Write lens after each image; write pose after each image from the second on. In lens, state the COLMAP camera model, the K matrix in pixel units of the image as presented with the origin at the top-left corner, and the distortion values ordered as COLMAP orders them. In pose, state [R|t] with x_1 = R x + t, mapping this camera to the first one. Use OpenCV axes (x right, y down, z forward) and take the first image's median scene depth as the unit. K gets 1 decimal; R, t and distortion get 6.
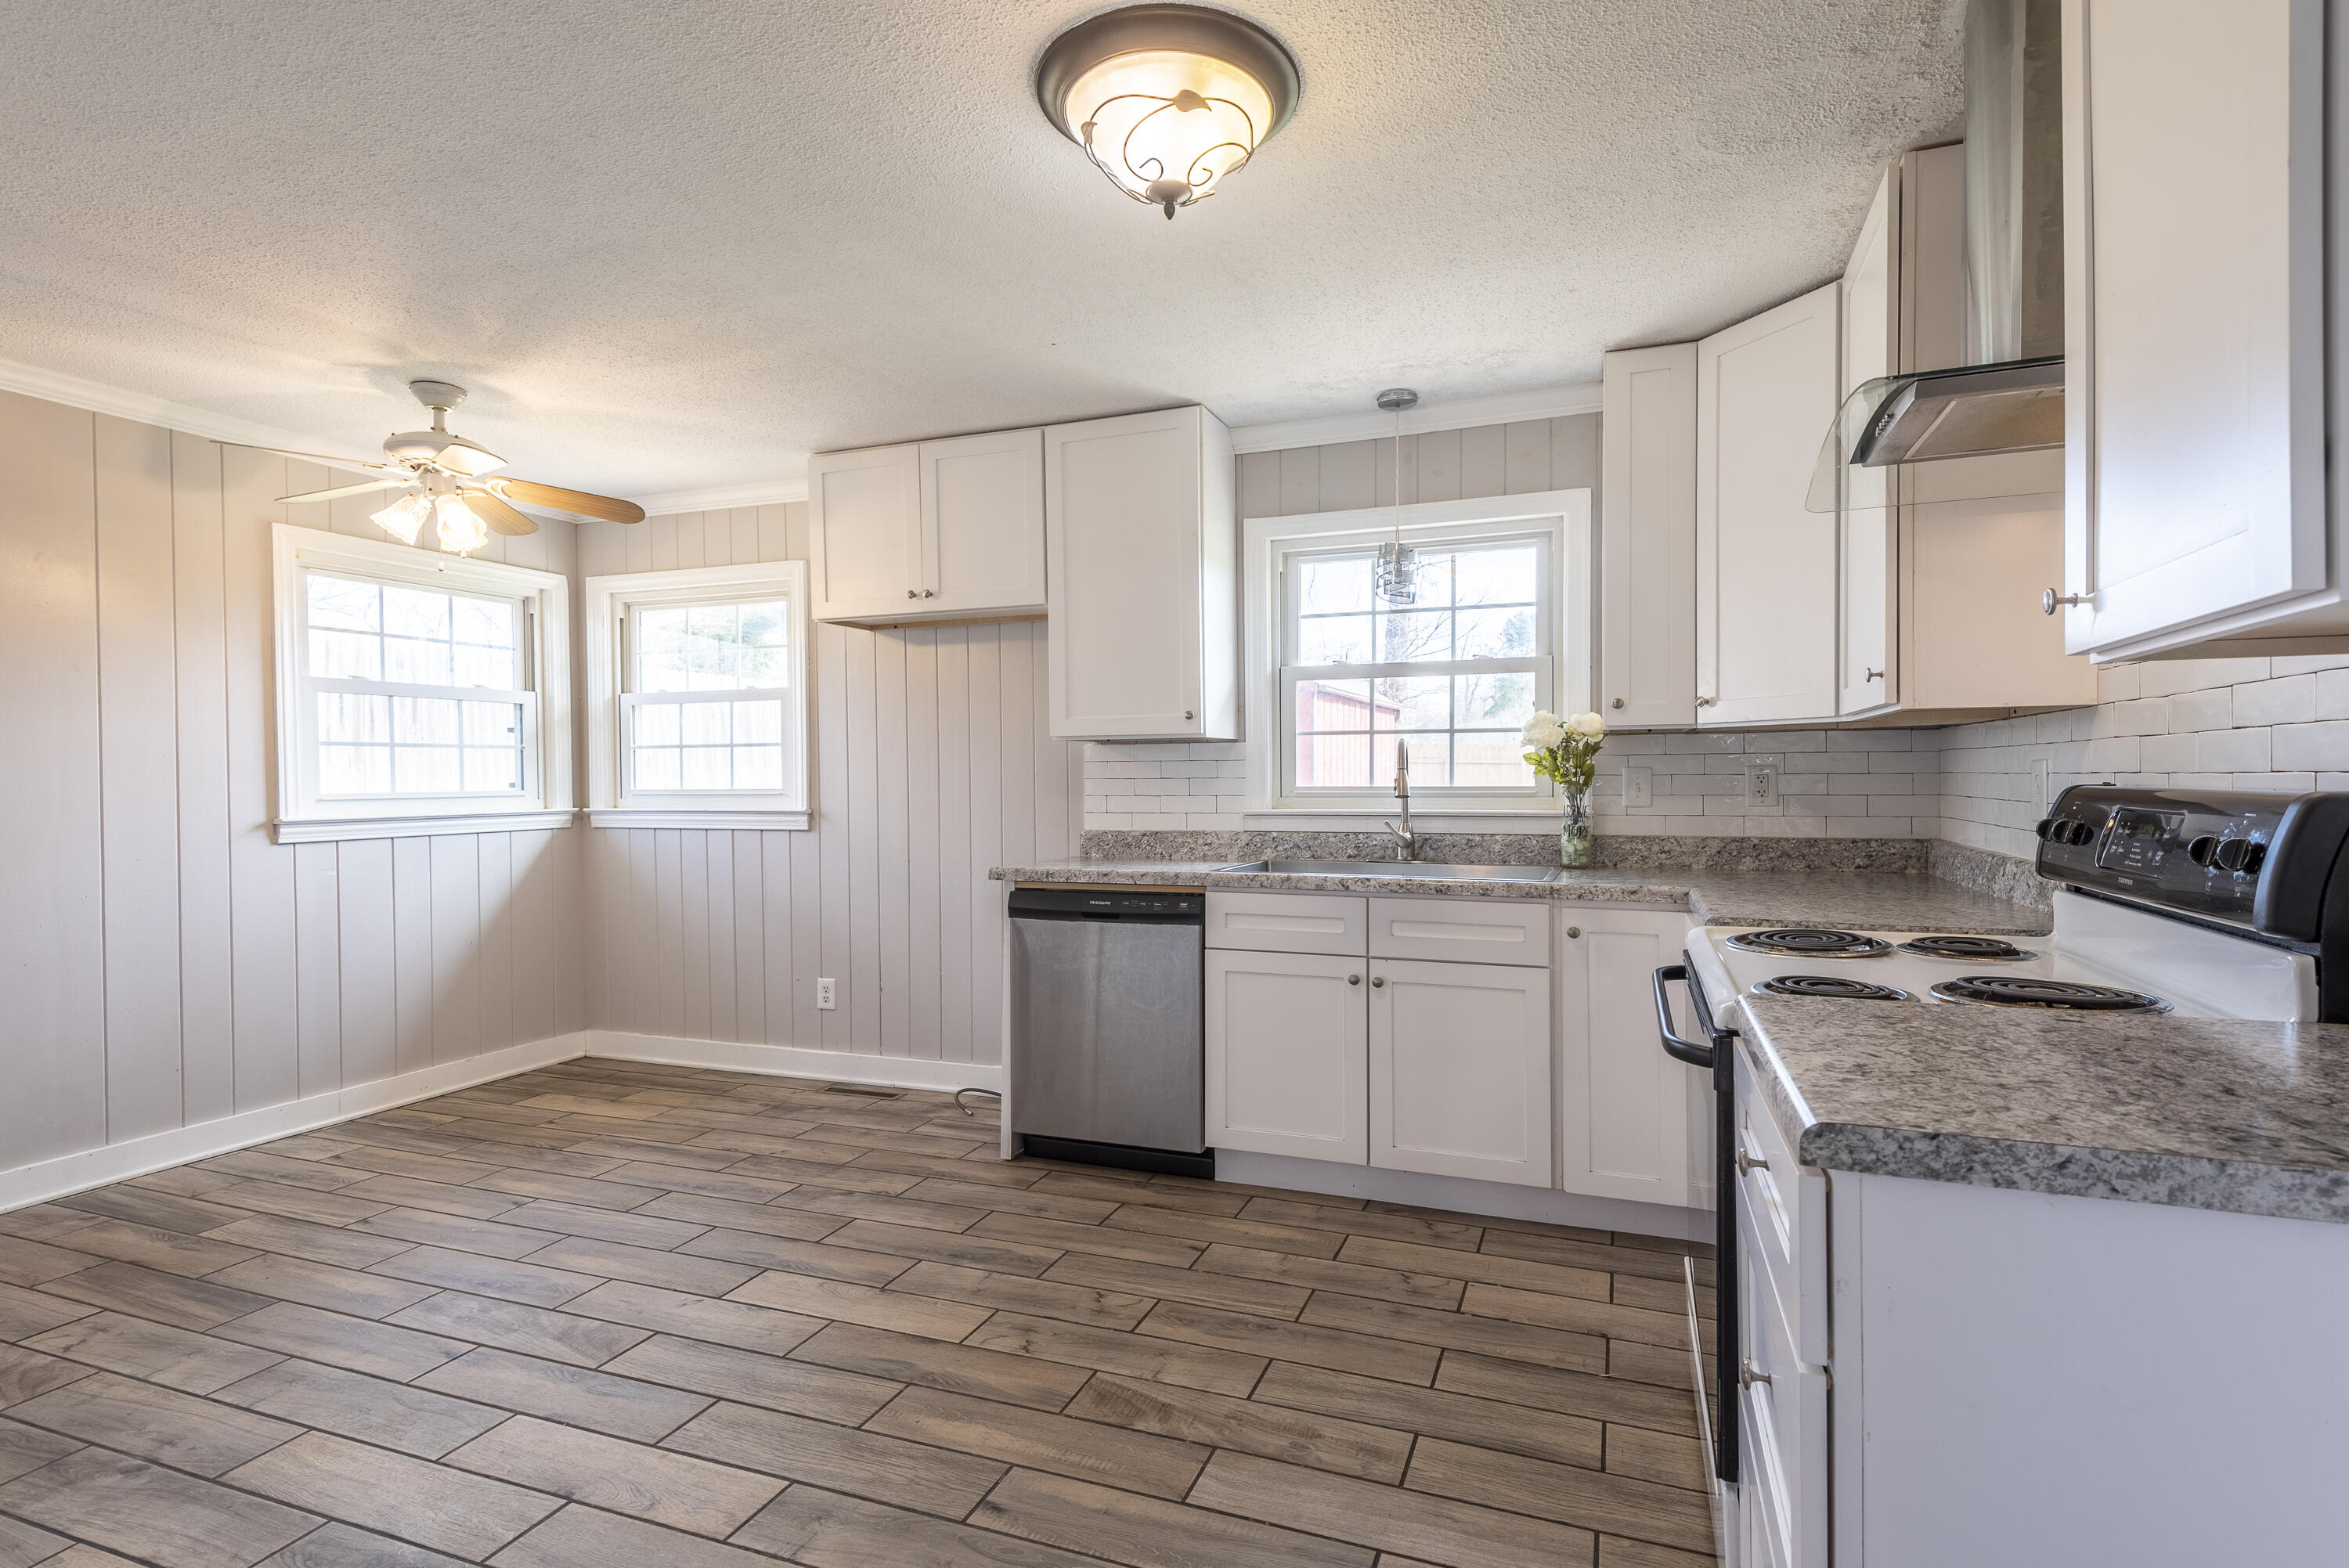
lens RADIAL K [[1112.5, 0, 1238.2], [0, 1112.5, 784.2], [0, 0, 1]] dist [0.021511, -0.000070]
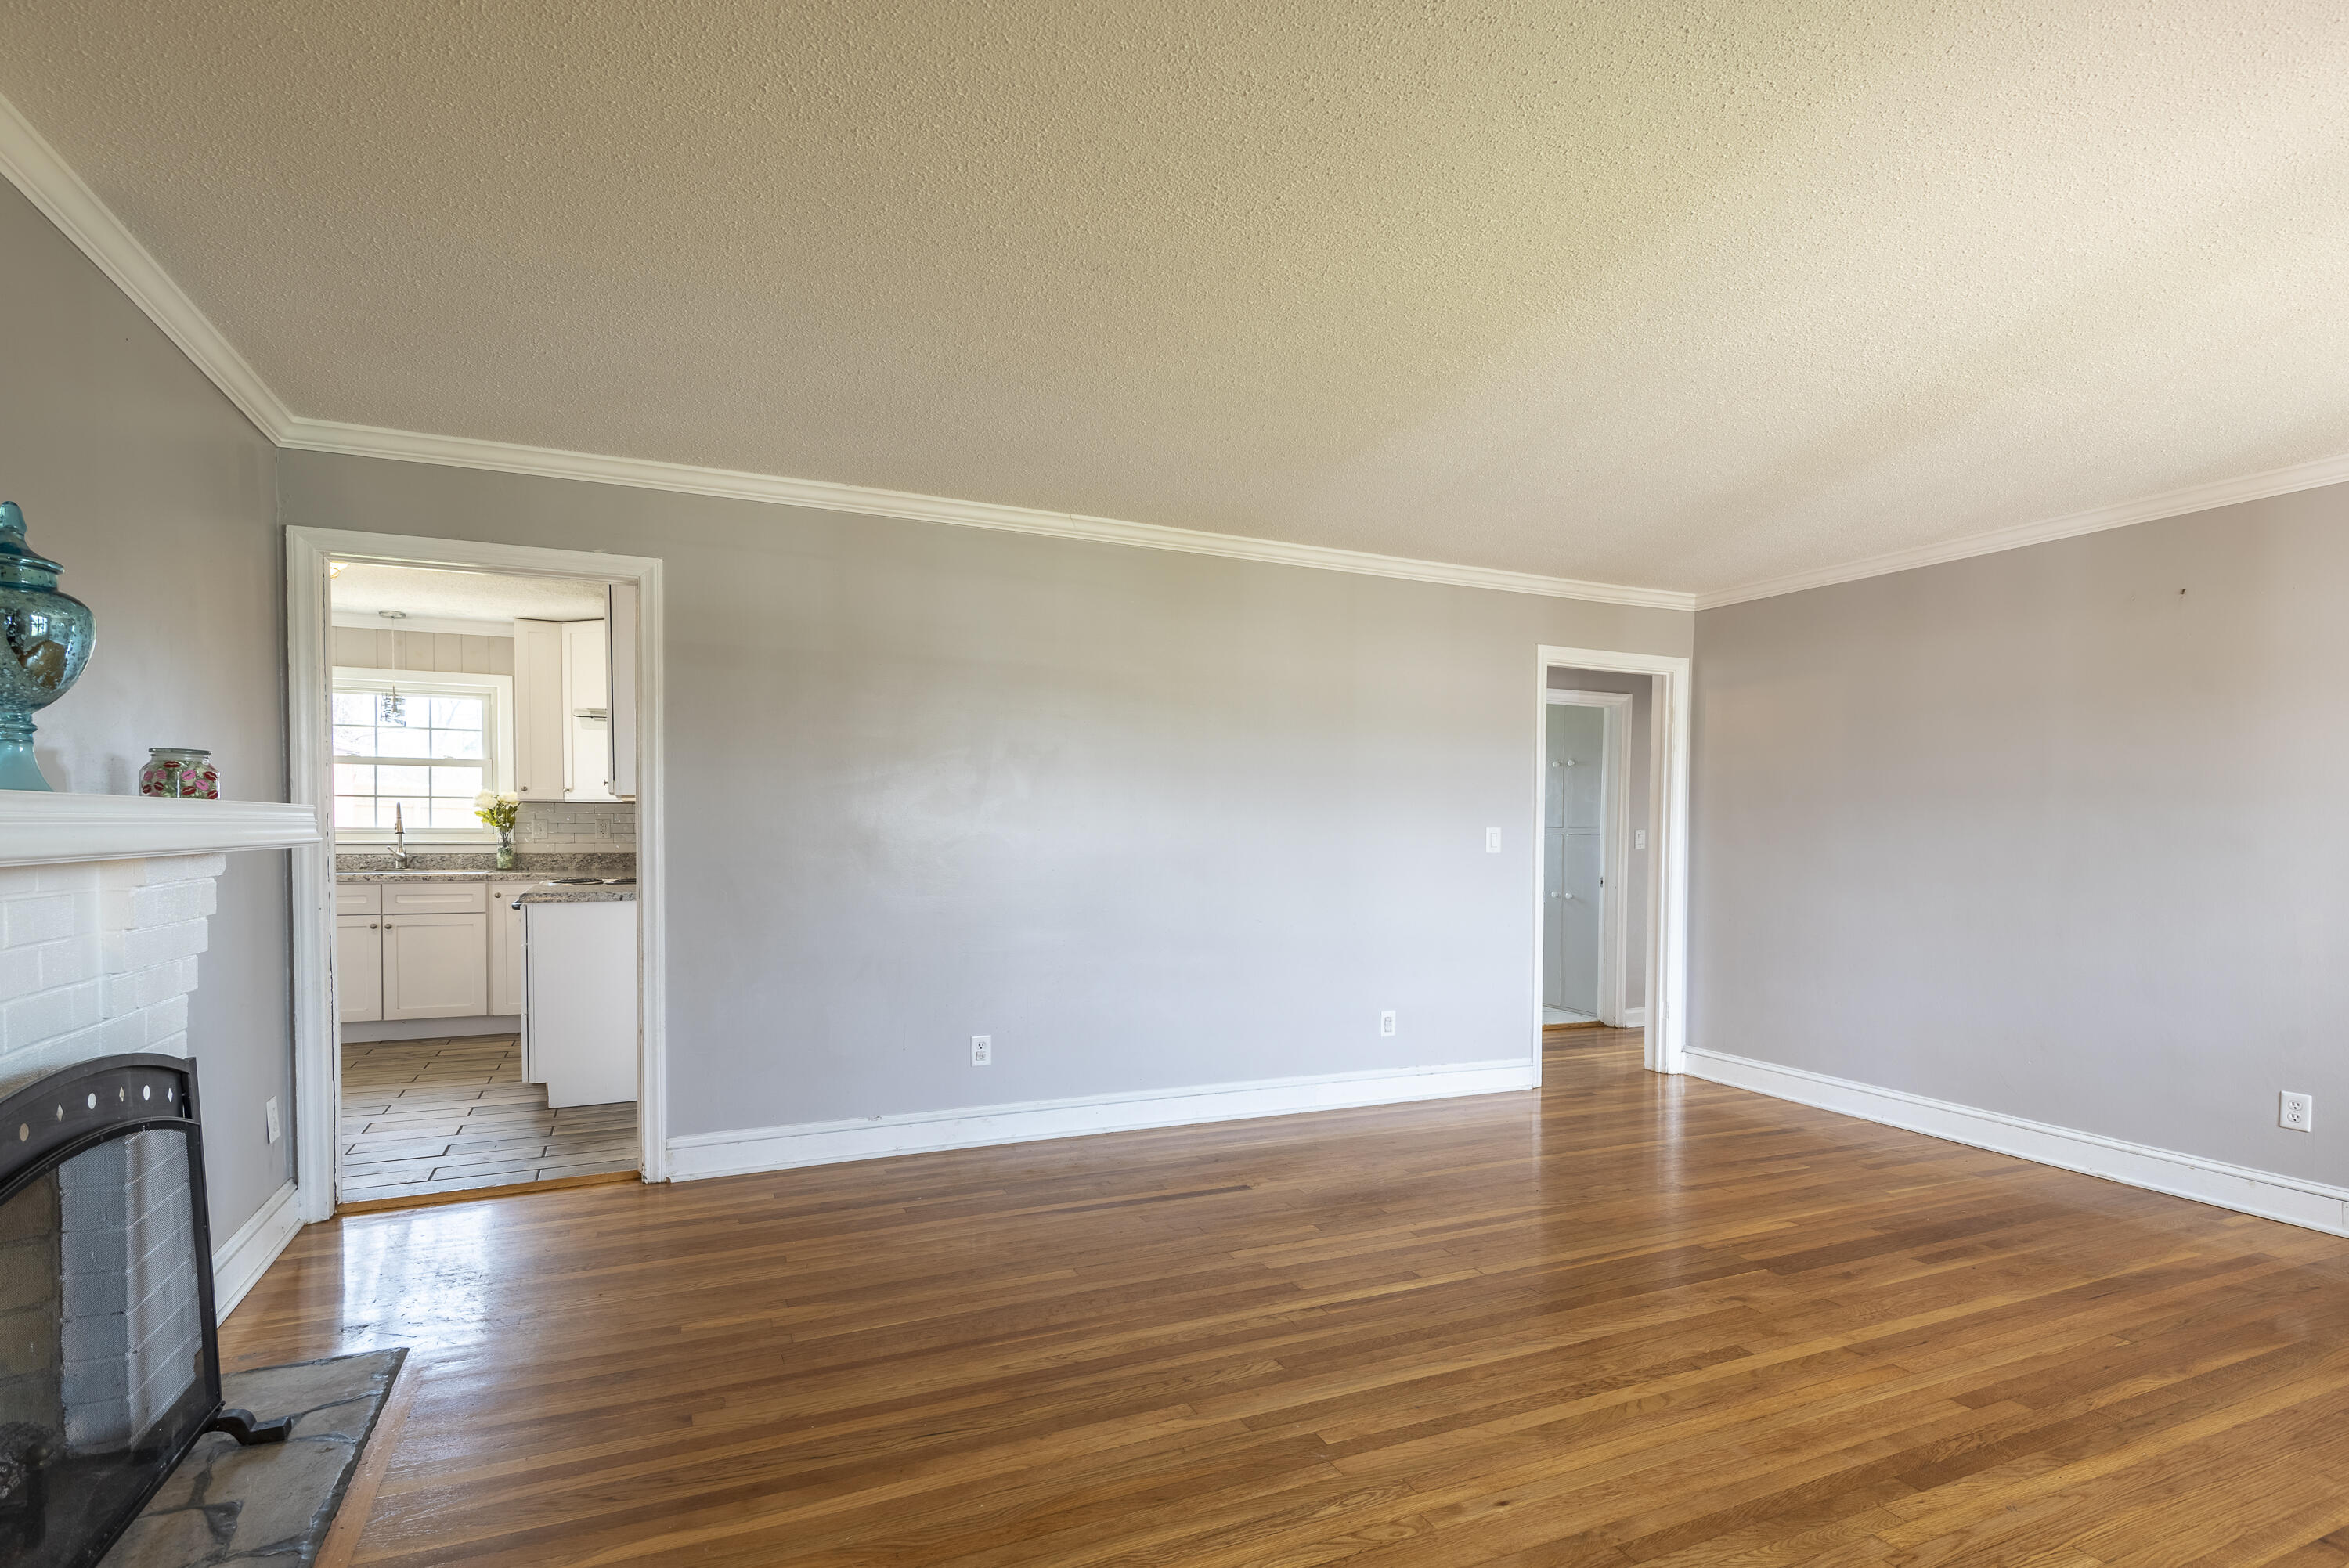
lens RADIAL K [[1104.1, 0, 1164.1], [0, 1104.1, 865.0], [0, 0, 1]] dist [-0.000540, 0.000039]
pose [[0.708536, -0.012949, 0.705555, -0.249766], [-0.006898, 0.999657, 0.025275, 0.009360], [-0.705640, -0.022775, 0.708204, -1.209295]]
